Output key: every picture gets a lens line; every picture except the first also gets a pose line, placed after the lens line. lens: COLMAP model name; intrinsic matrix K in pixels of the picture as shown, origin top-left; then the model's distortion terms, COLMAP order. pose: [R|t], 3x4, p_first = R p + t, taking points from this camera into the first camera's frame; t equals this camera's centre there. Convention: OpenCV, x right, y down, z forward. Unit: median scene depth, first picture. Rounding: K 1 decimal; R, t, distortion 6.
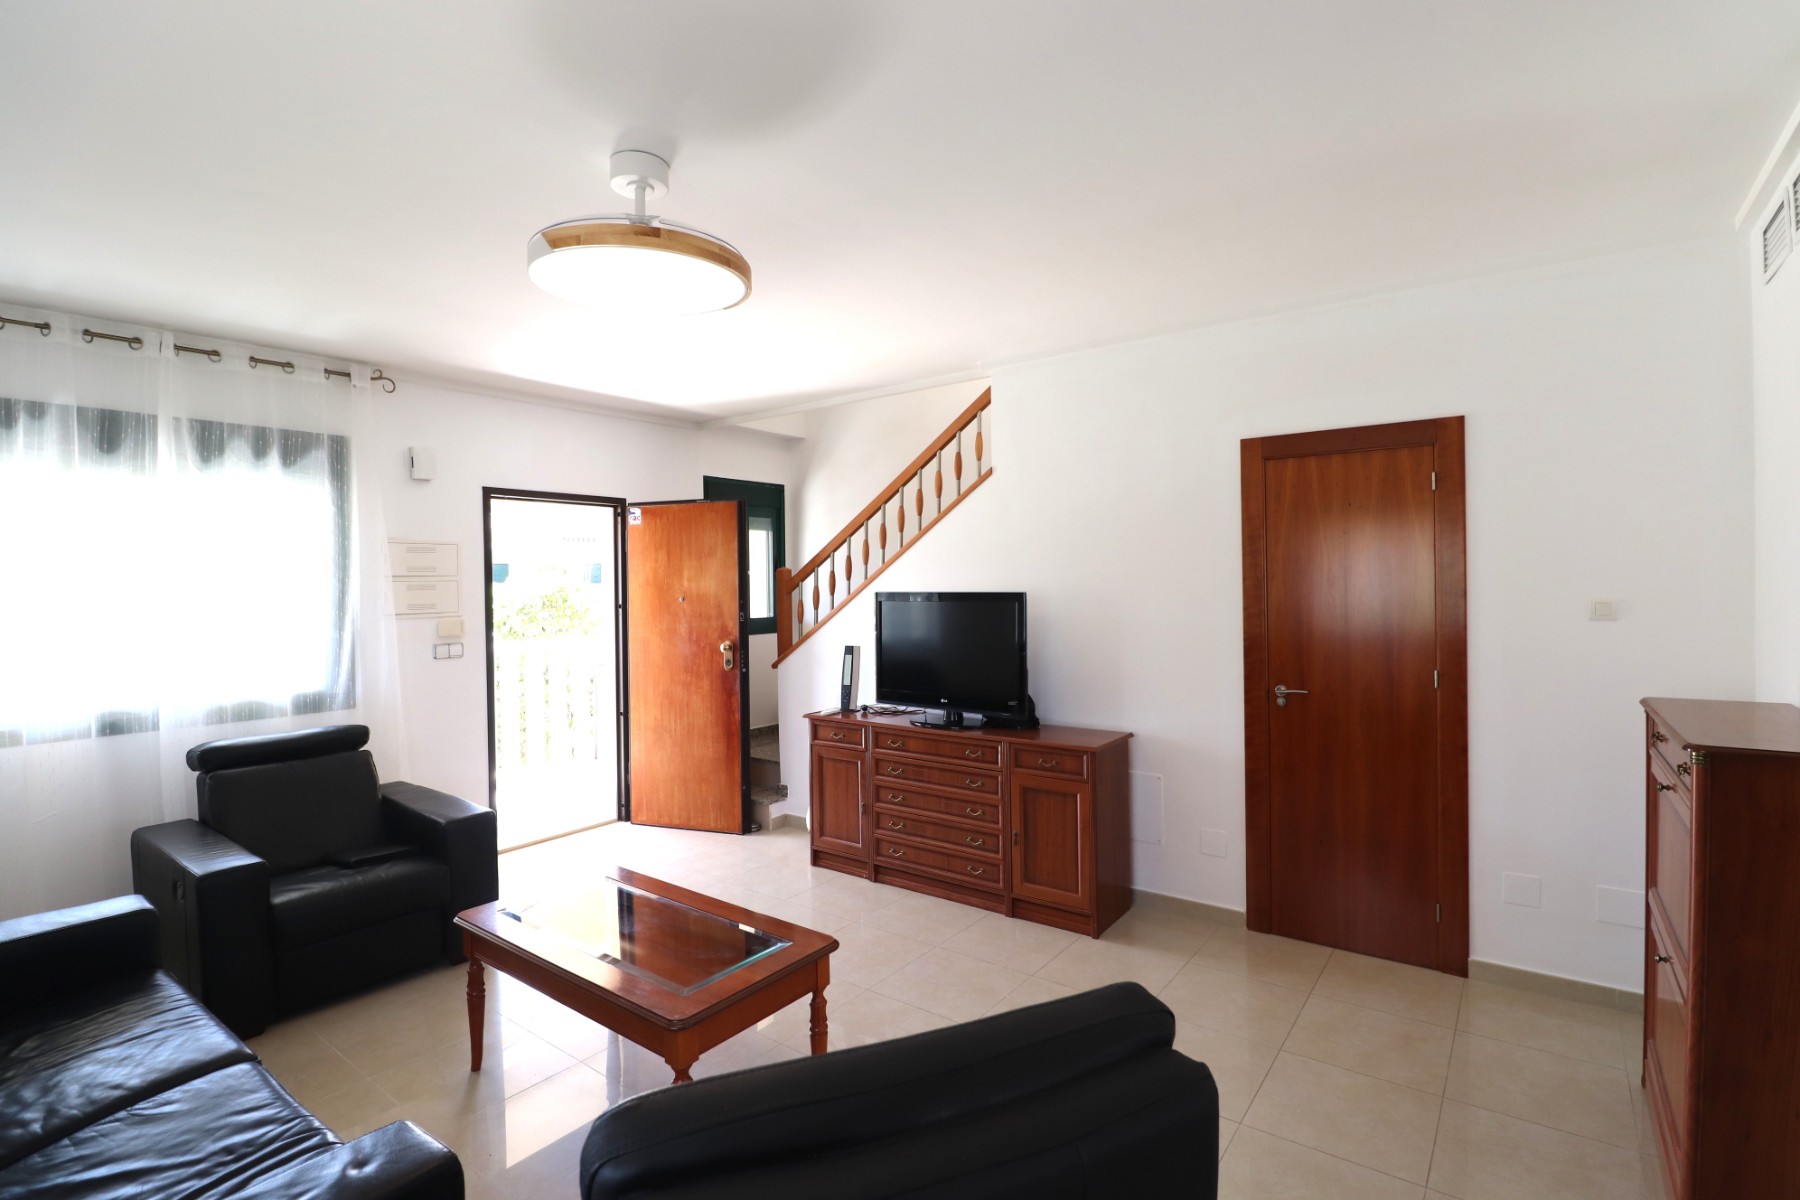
lens RADIAL K [[838.5, 0, 894.3], [0, 838.5, 595.7], [0, 0, 1]] dist [-0.006979, -0.008967]
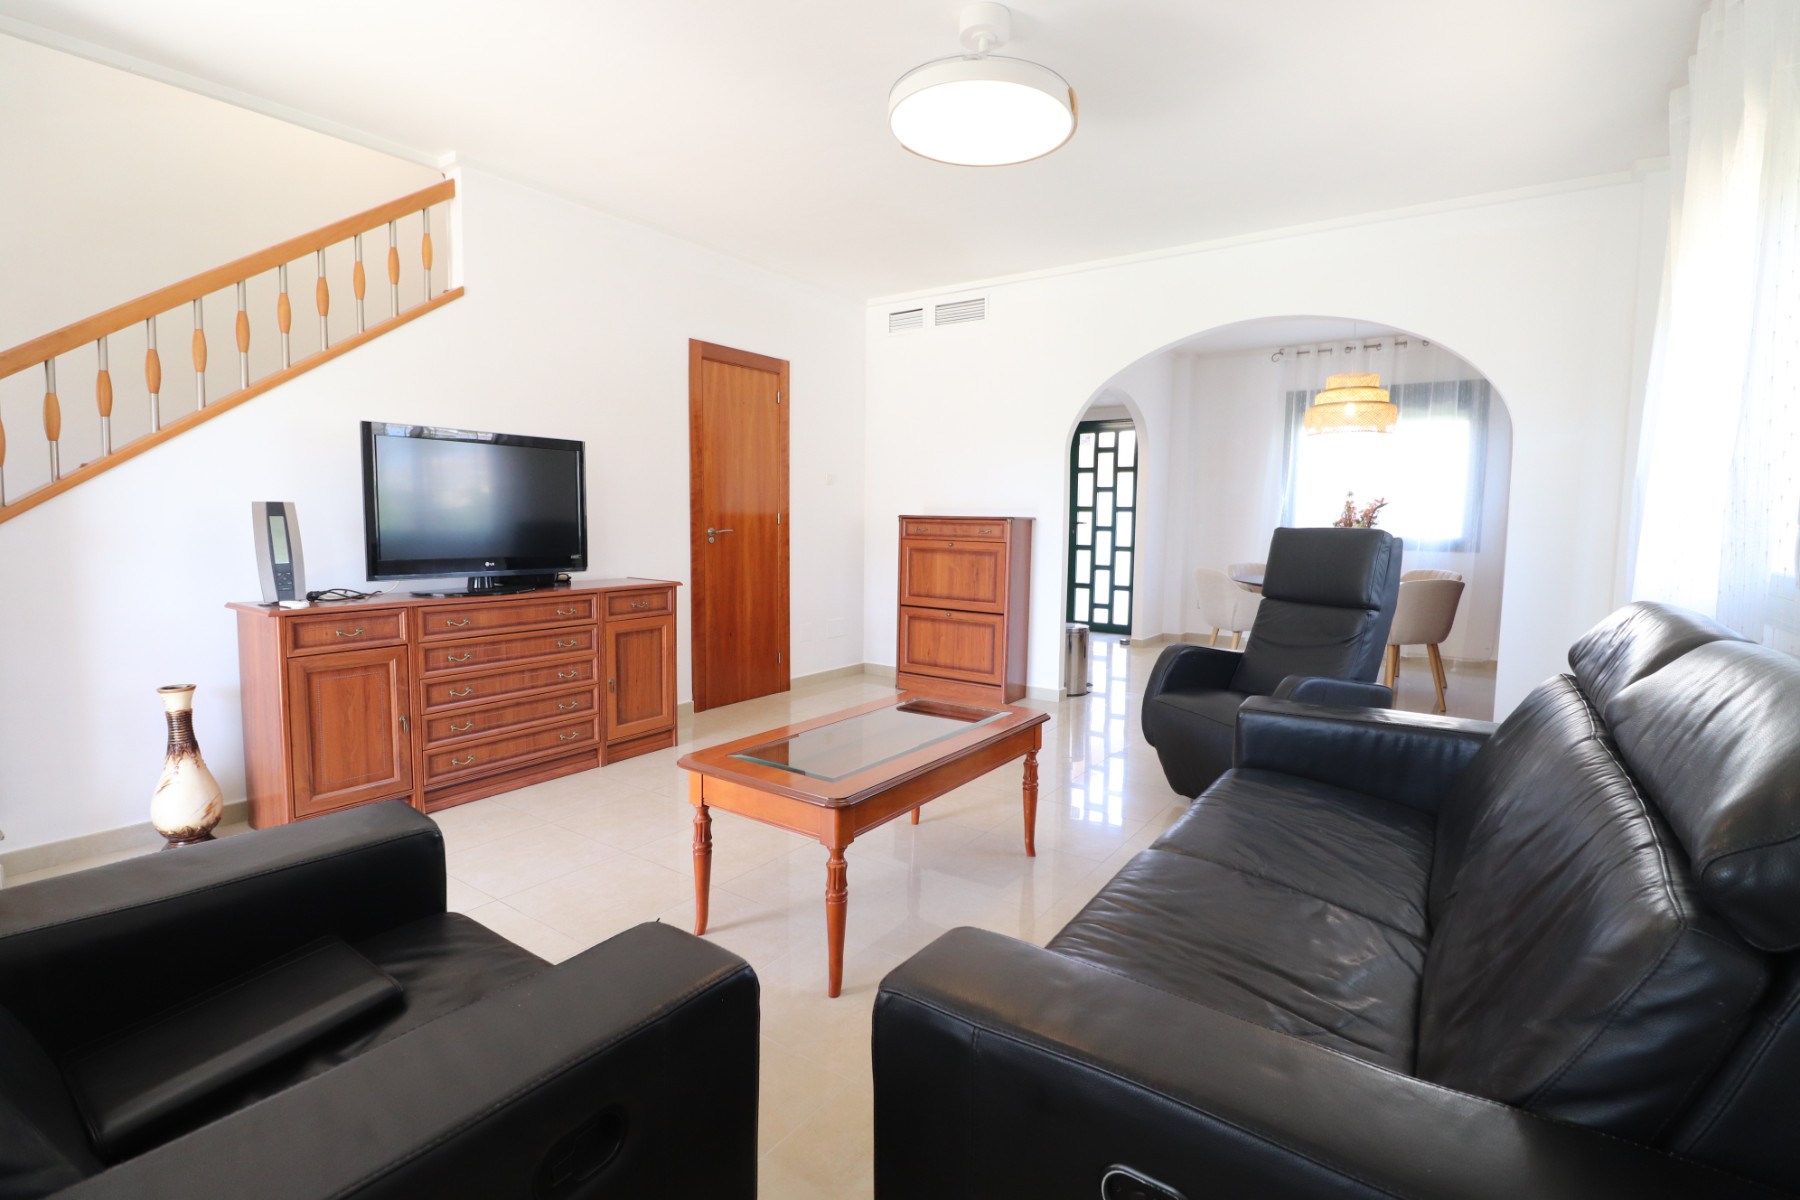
lens RADIAL K [[838.5, 0, 904.2], [0, 838.5, 596.2], [0, 0, 1]] dist [-0.006979, -0.008967]
pose [[-0.037433, -0.082677, 0.995873, -0.844032], [0.002052, 0.996563, 0.082811, 0.095092], [-0.999297, 0.005144, -0.037135, 0.661738]]
